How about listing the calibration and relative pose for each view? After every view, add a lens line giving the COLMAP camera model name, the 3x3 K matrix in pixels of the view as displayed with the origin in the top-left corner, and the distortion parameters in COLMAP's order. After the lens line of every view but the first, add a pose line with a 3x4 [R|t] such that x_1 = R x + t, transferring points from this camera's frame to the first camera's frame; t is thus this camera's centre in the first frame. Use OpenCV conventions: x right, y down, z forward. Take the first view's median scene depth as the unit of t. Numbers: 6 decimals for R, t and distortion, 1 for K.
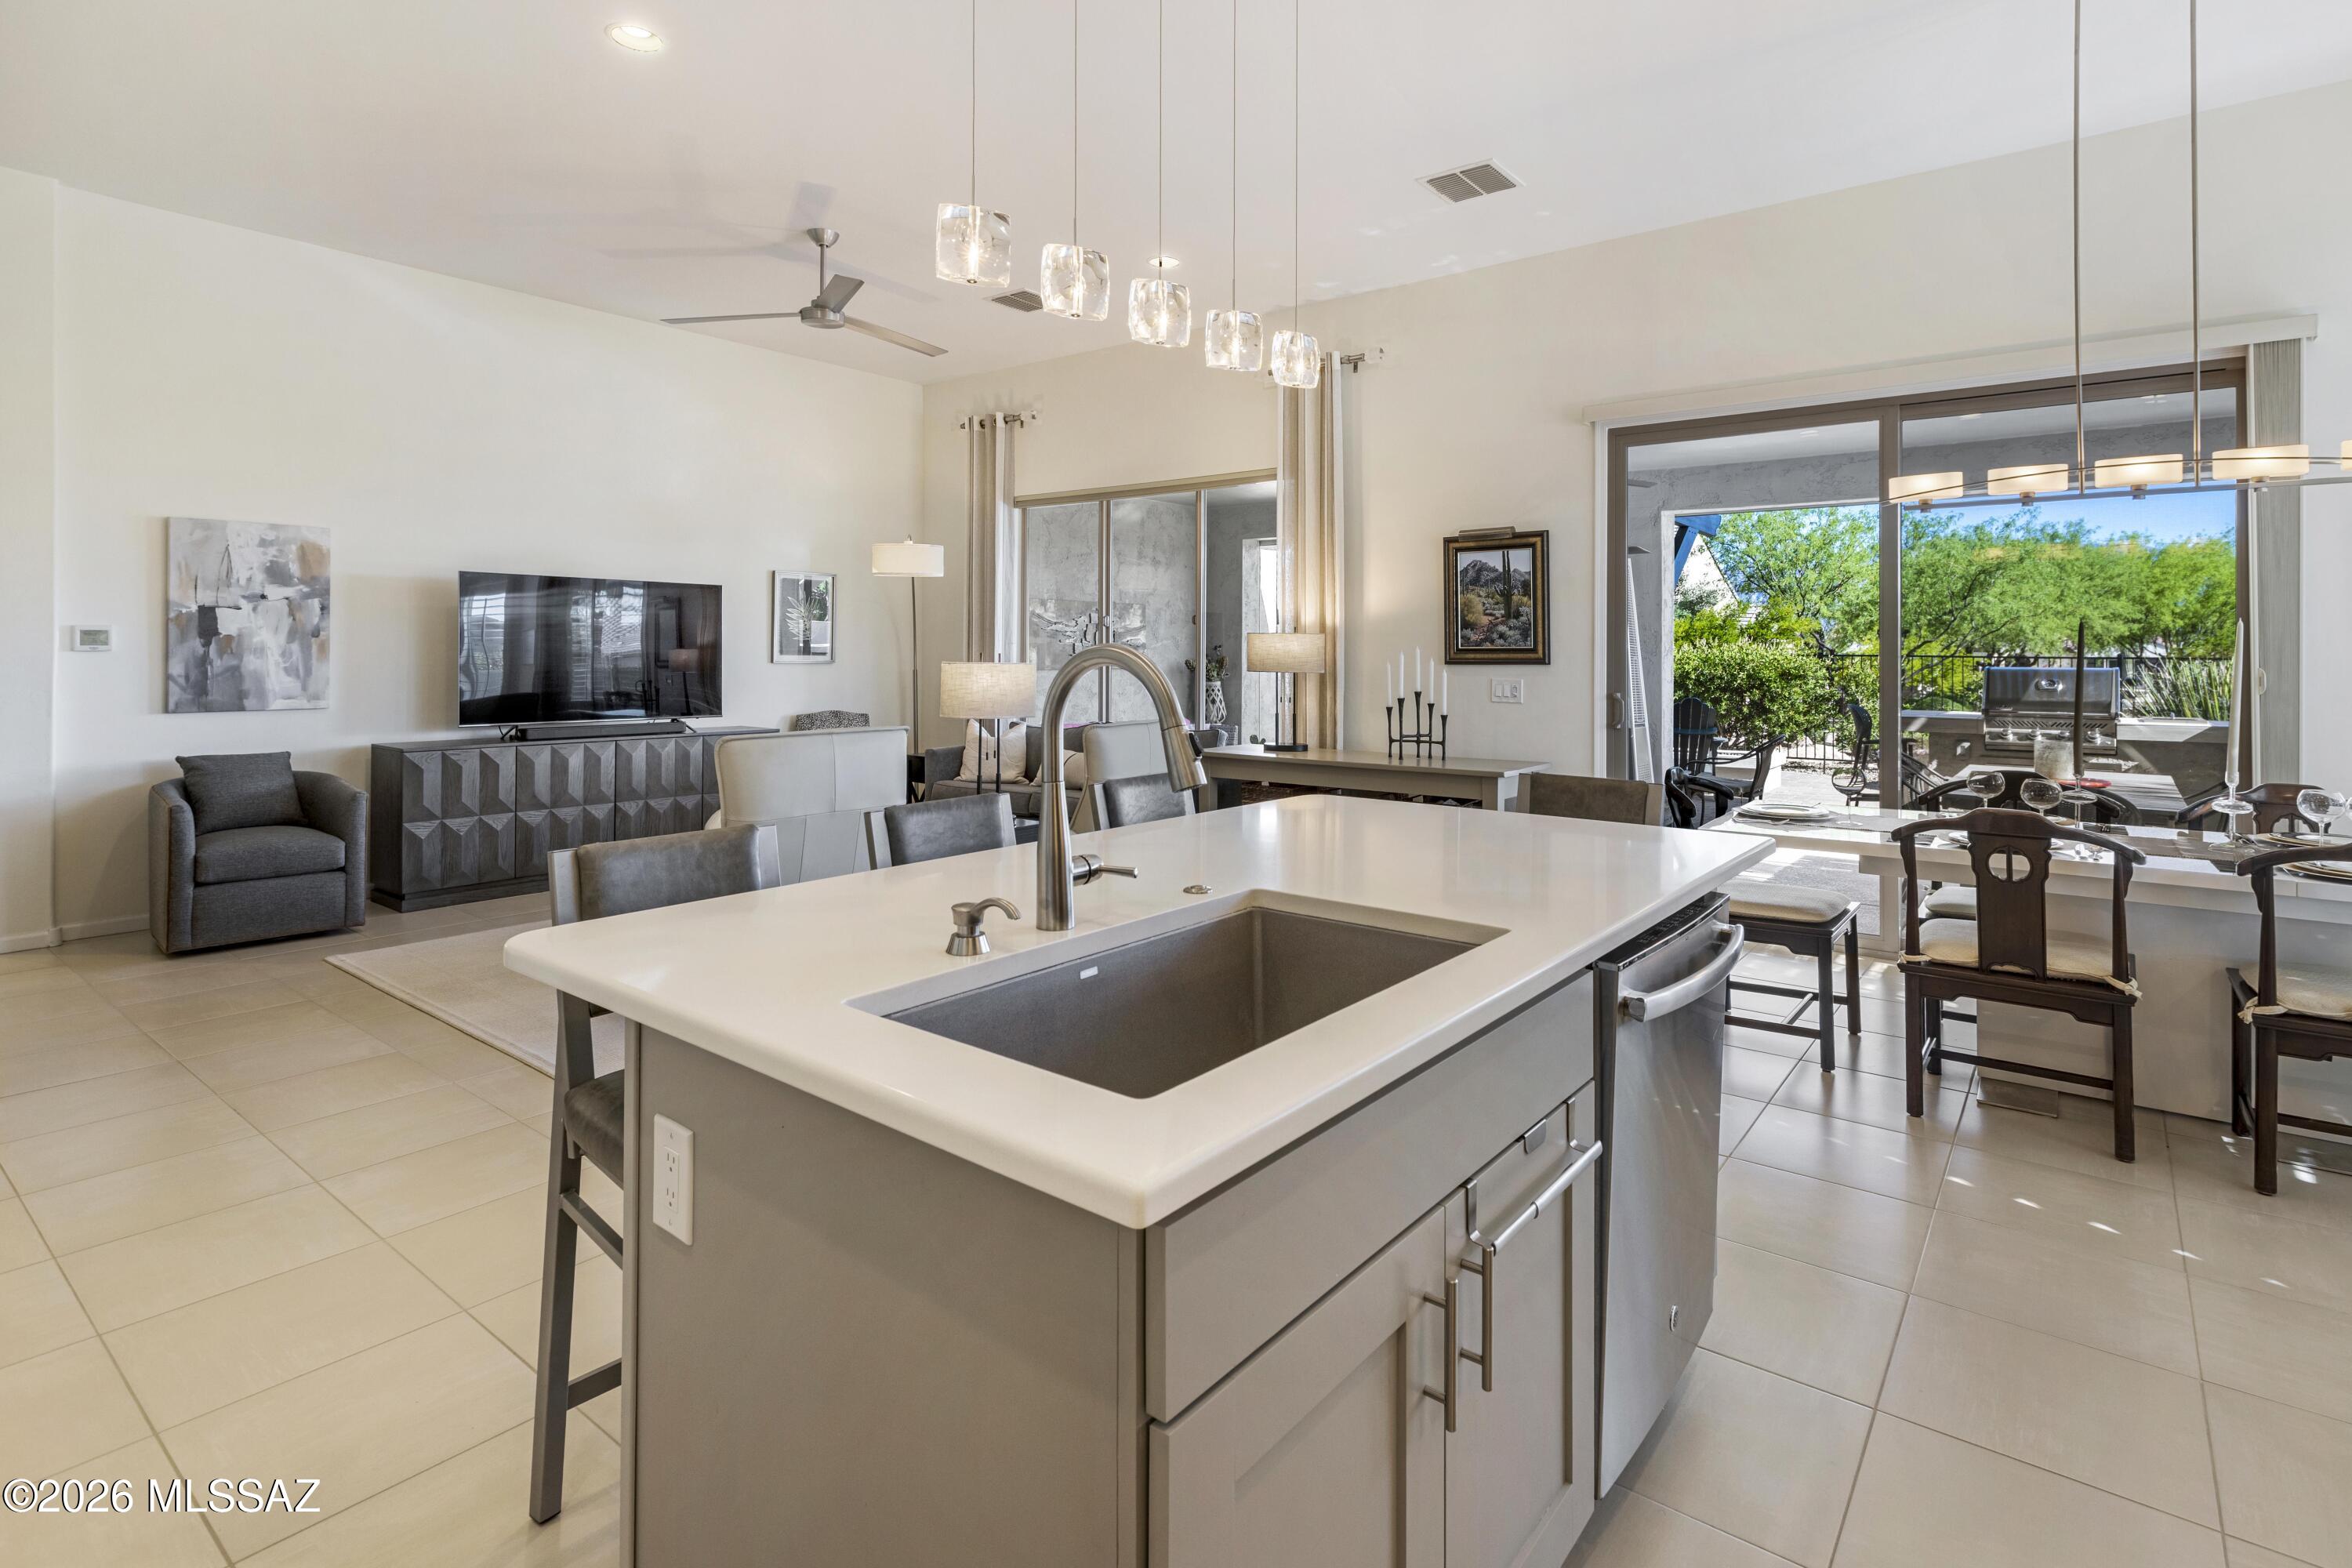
lens RADIAL K [[1153.3, 0, 1240.5], [0, 1153.3, 645.9], [0, 0, 1]] dist [0.006260, -0.000124]
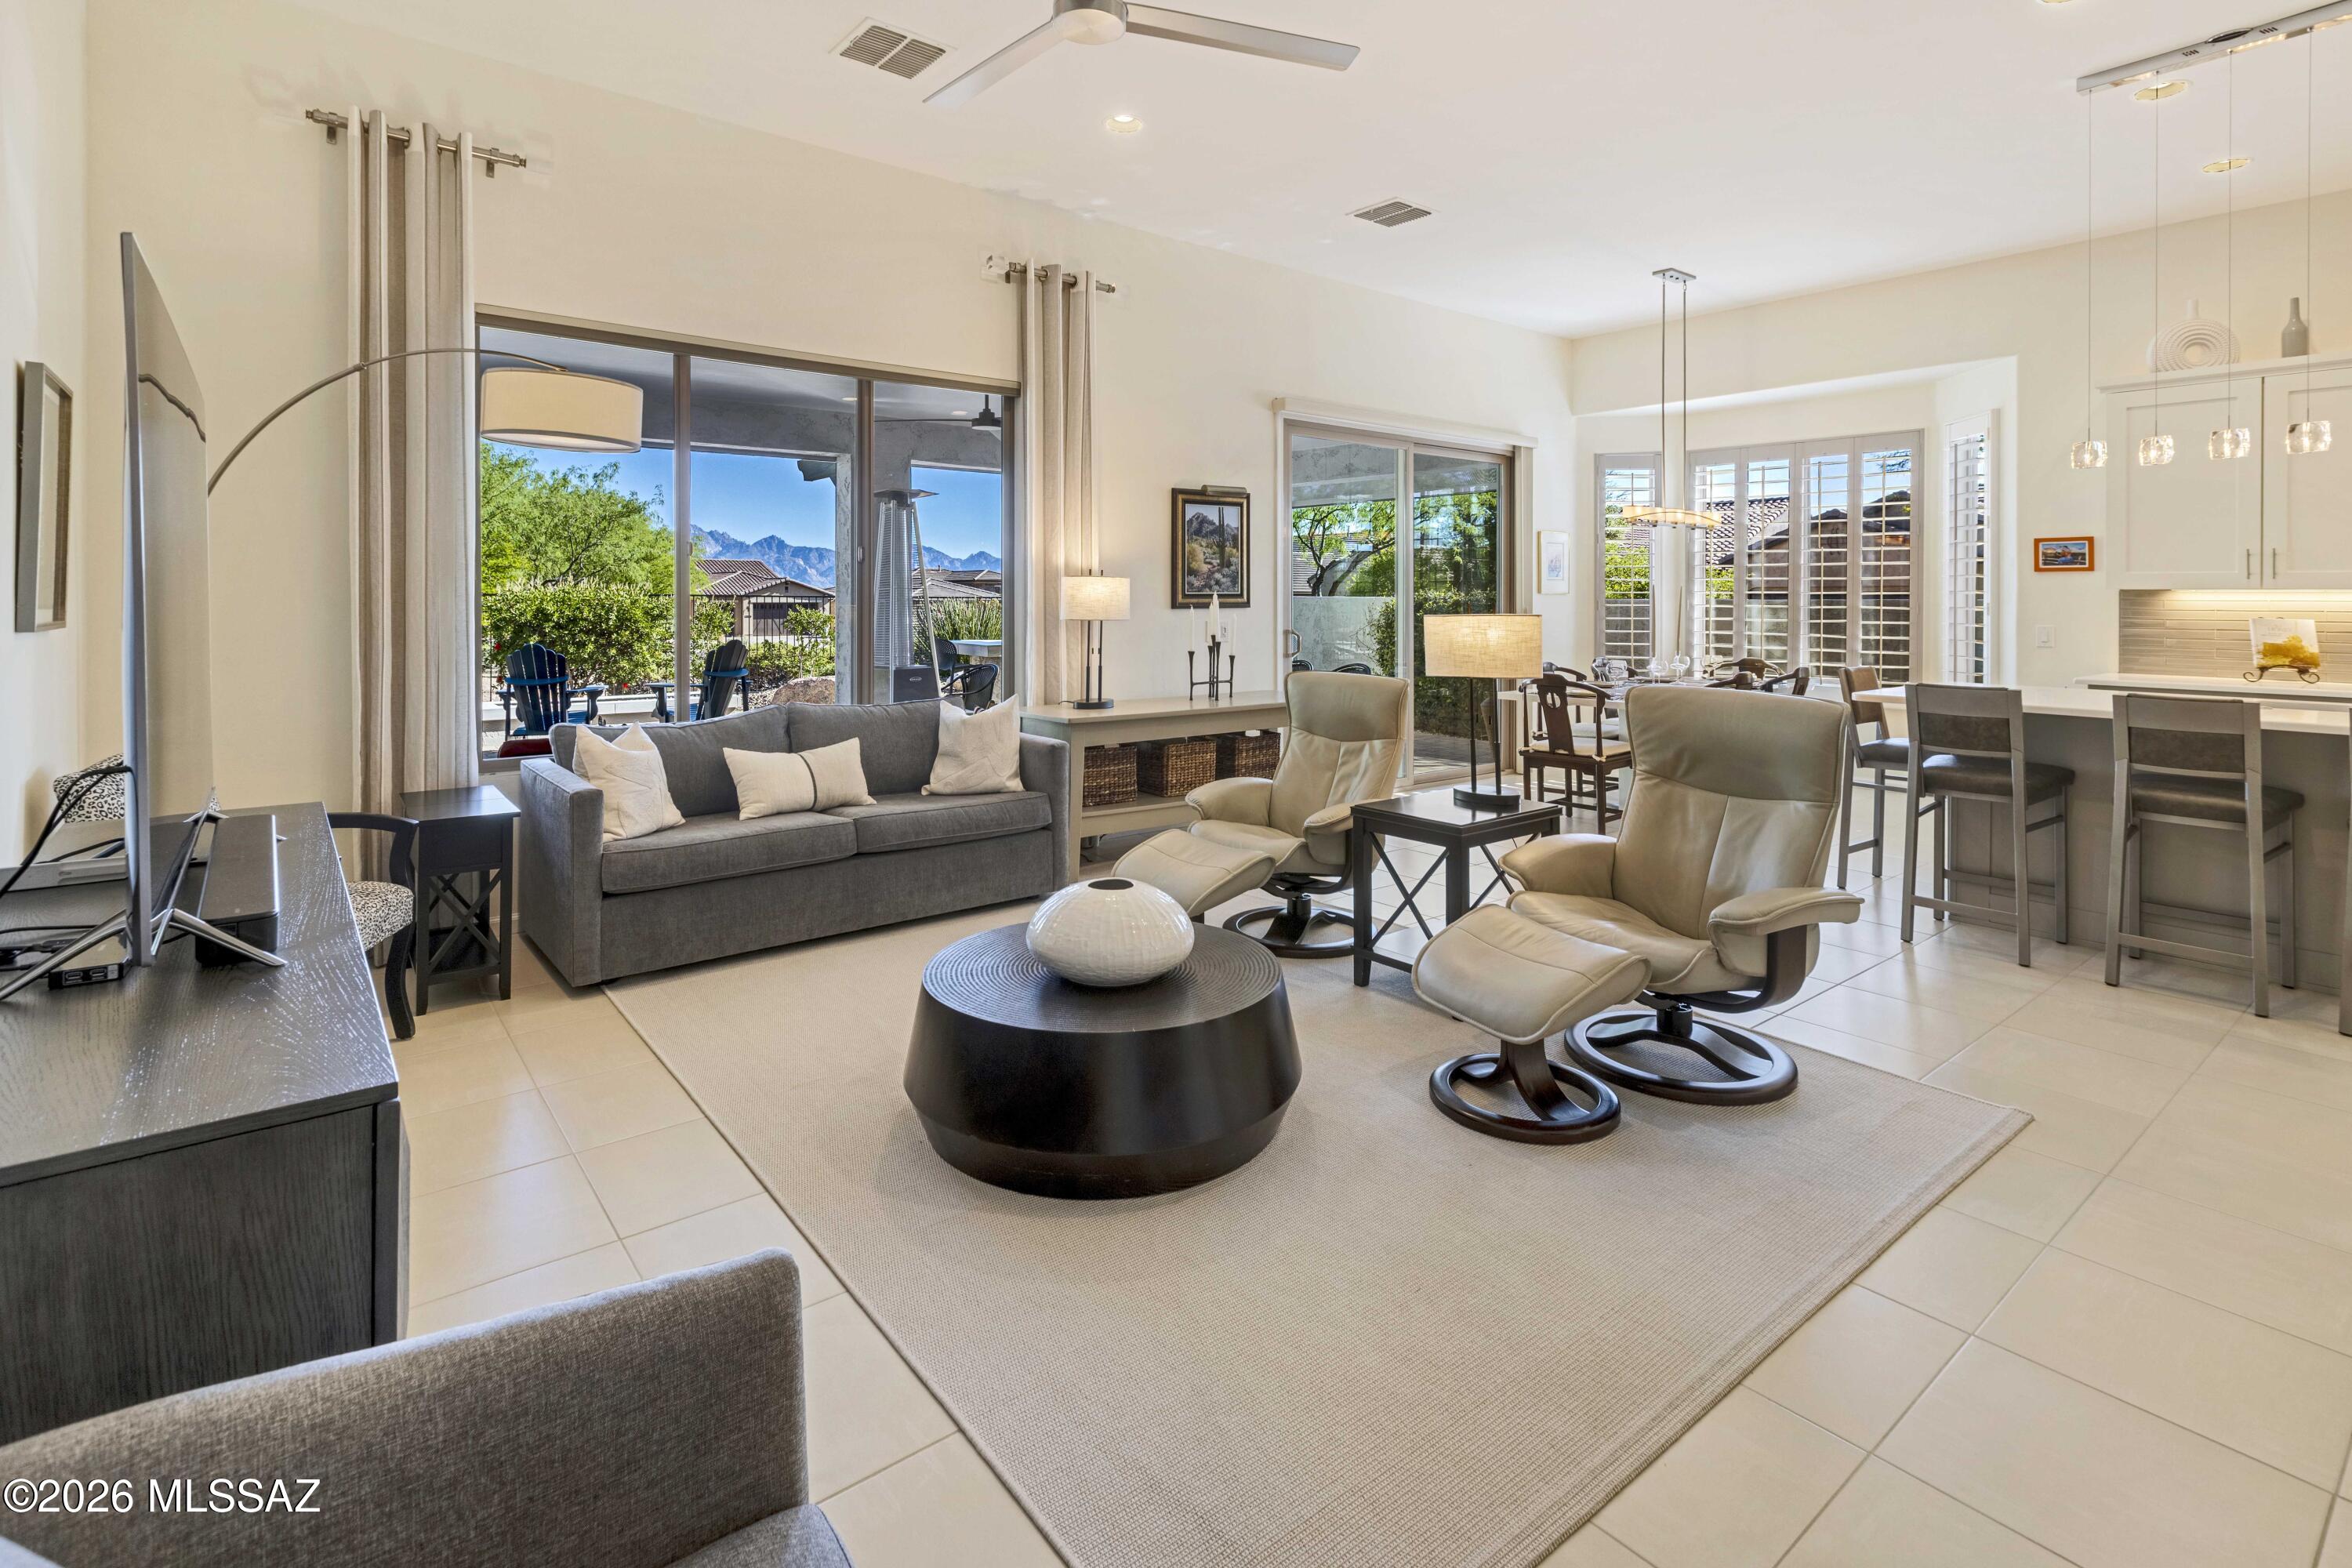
lens RADIAL K [[1118.8, 0, 1173.1], [0, 1118.8, 604.1], [0, 0, 1]] dist [0.007028, -0.000266]
pose [[0.248973, -0.009962, 0.968459, -0.852423], [-0.008811, 0.999882, 0.012551, -0.001102], [-0.968470, -0.011658, 0.248856, 0.784958]]
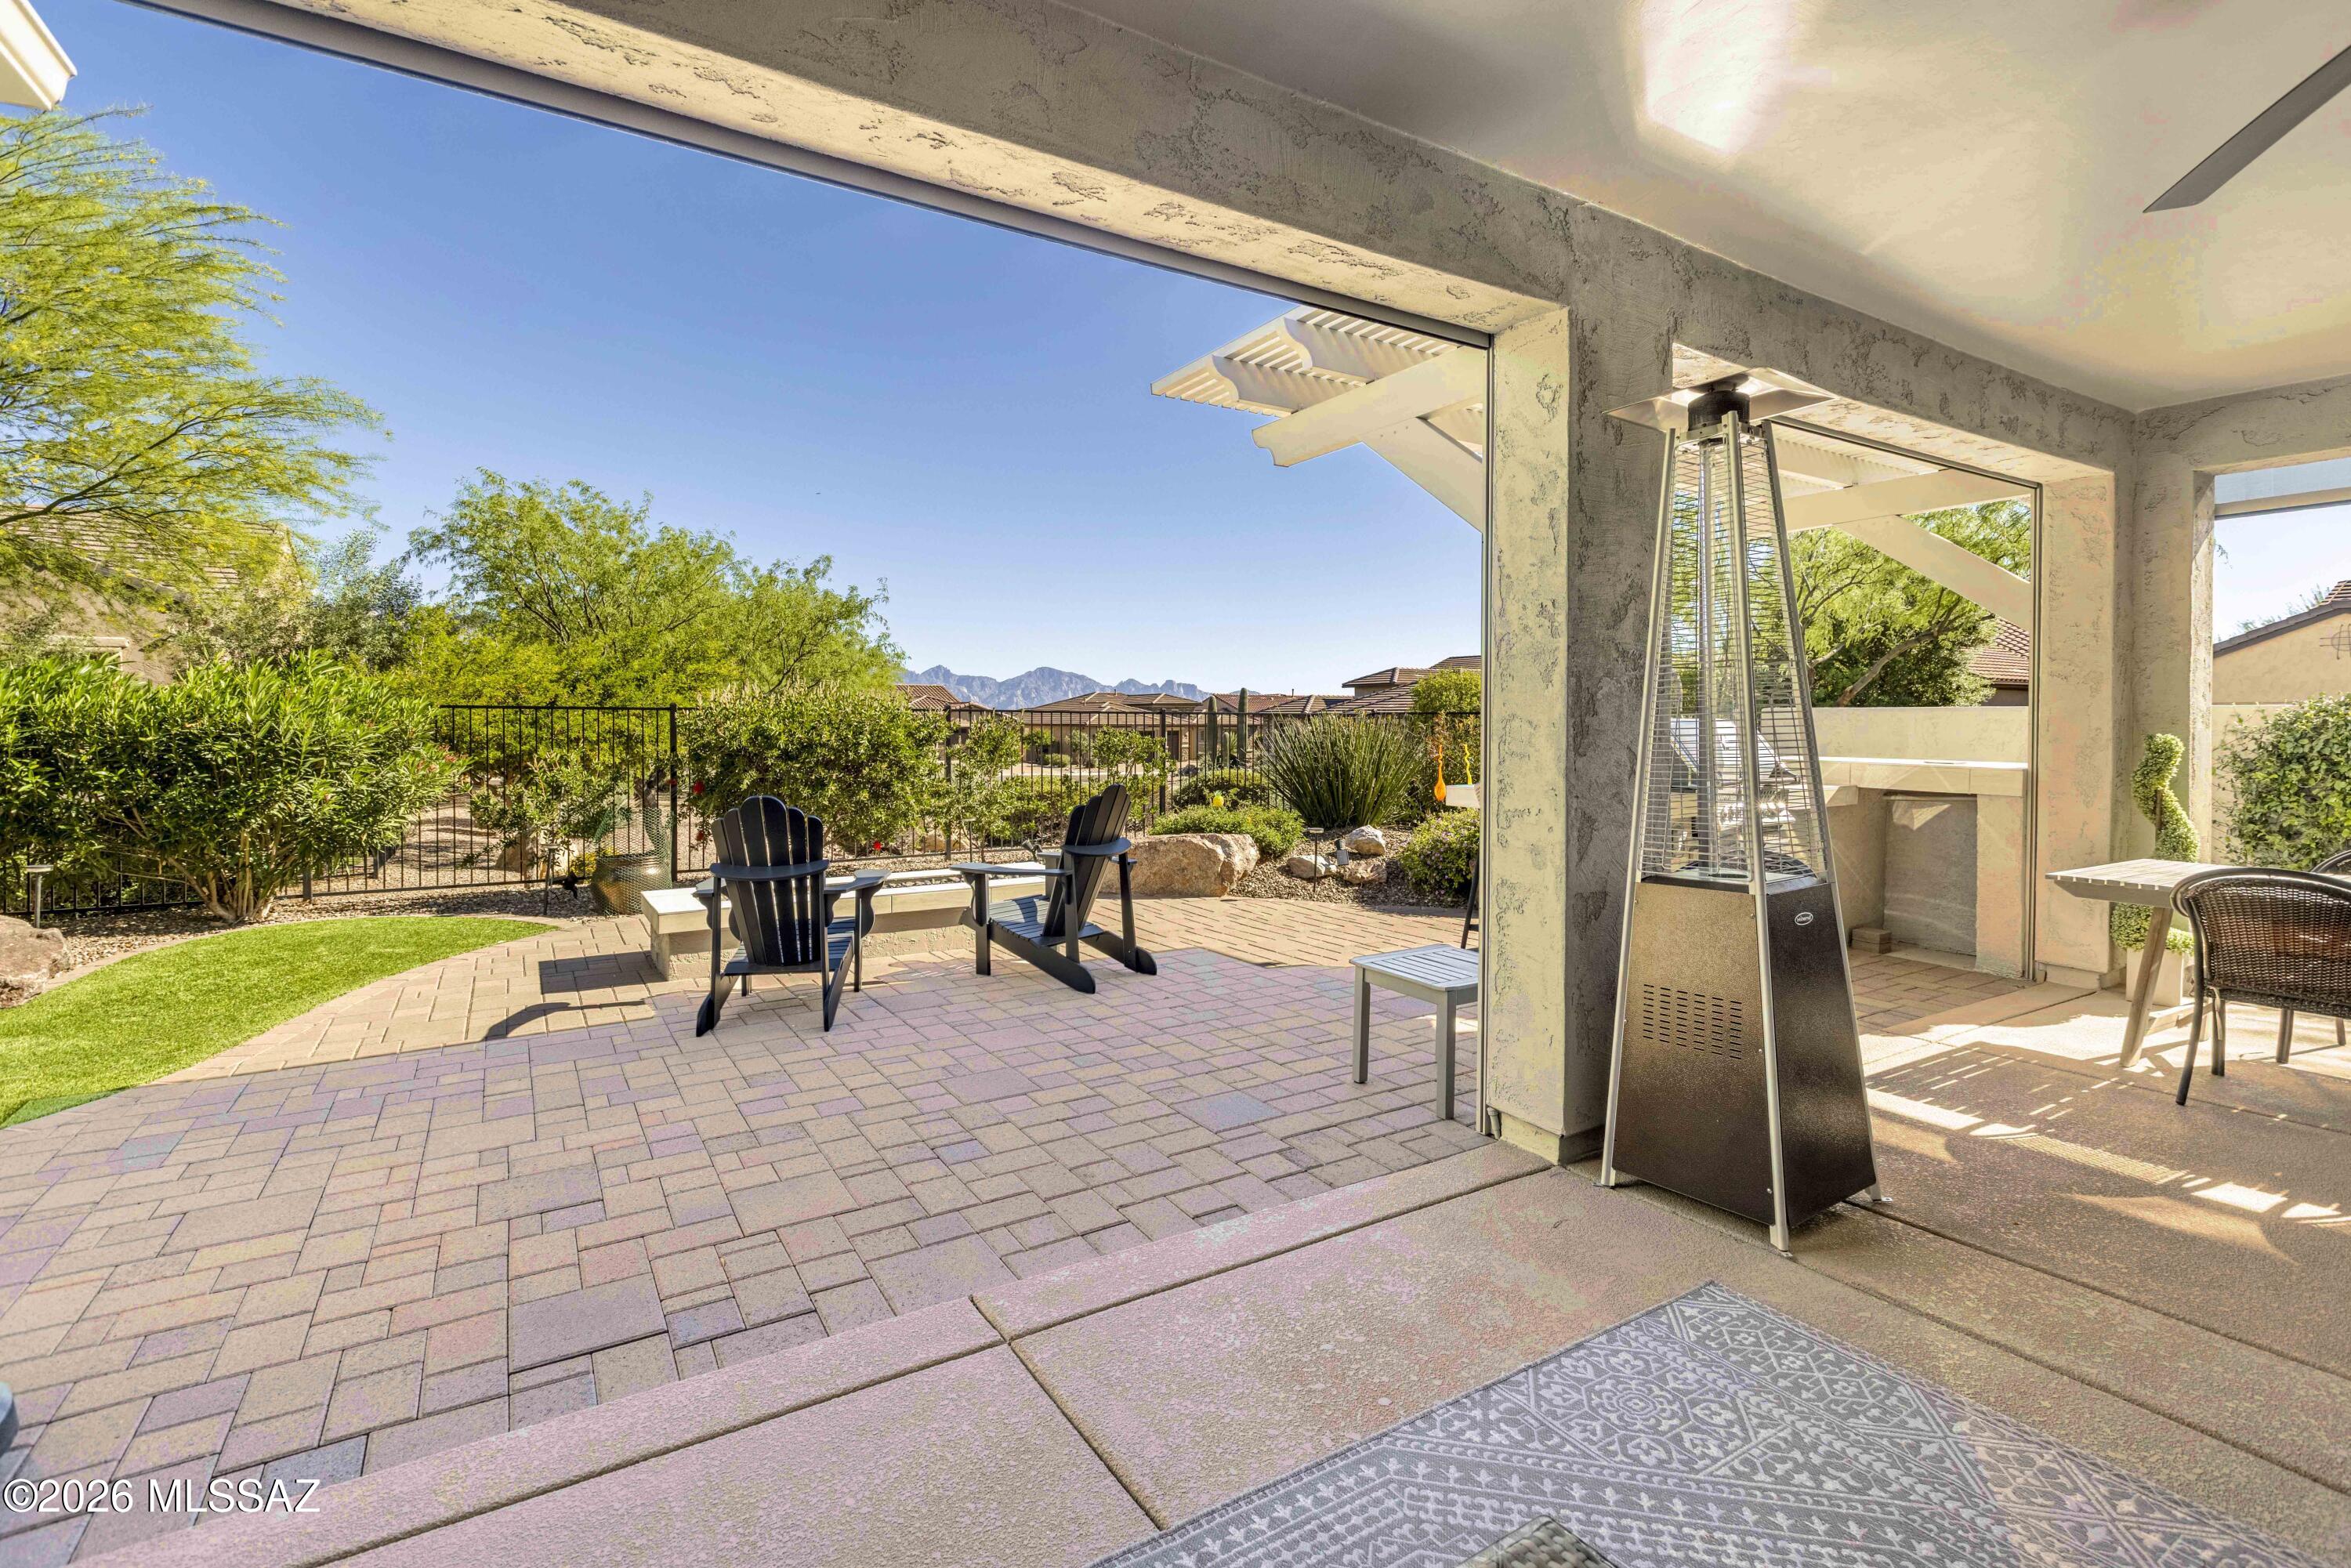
lens RADIAL K [[1085.2, 0, 1173.7], [0, 1085.2, 745.7], [0, 0, 1]] dist [0.001188, 0.000532]
pose [[0.373672, -0.025398, 0.927213, -0.096752], [-0.004987, 0.999556, 0.029389, 0.025469], [-0.927548, -0.015606, 0.373379, 1.547216]]
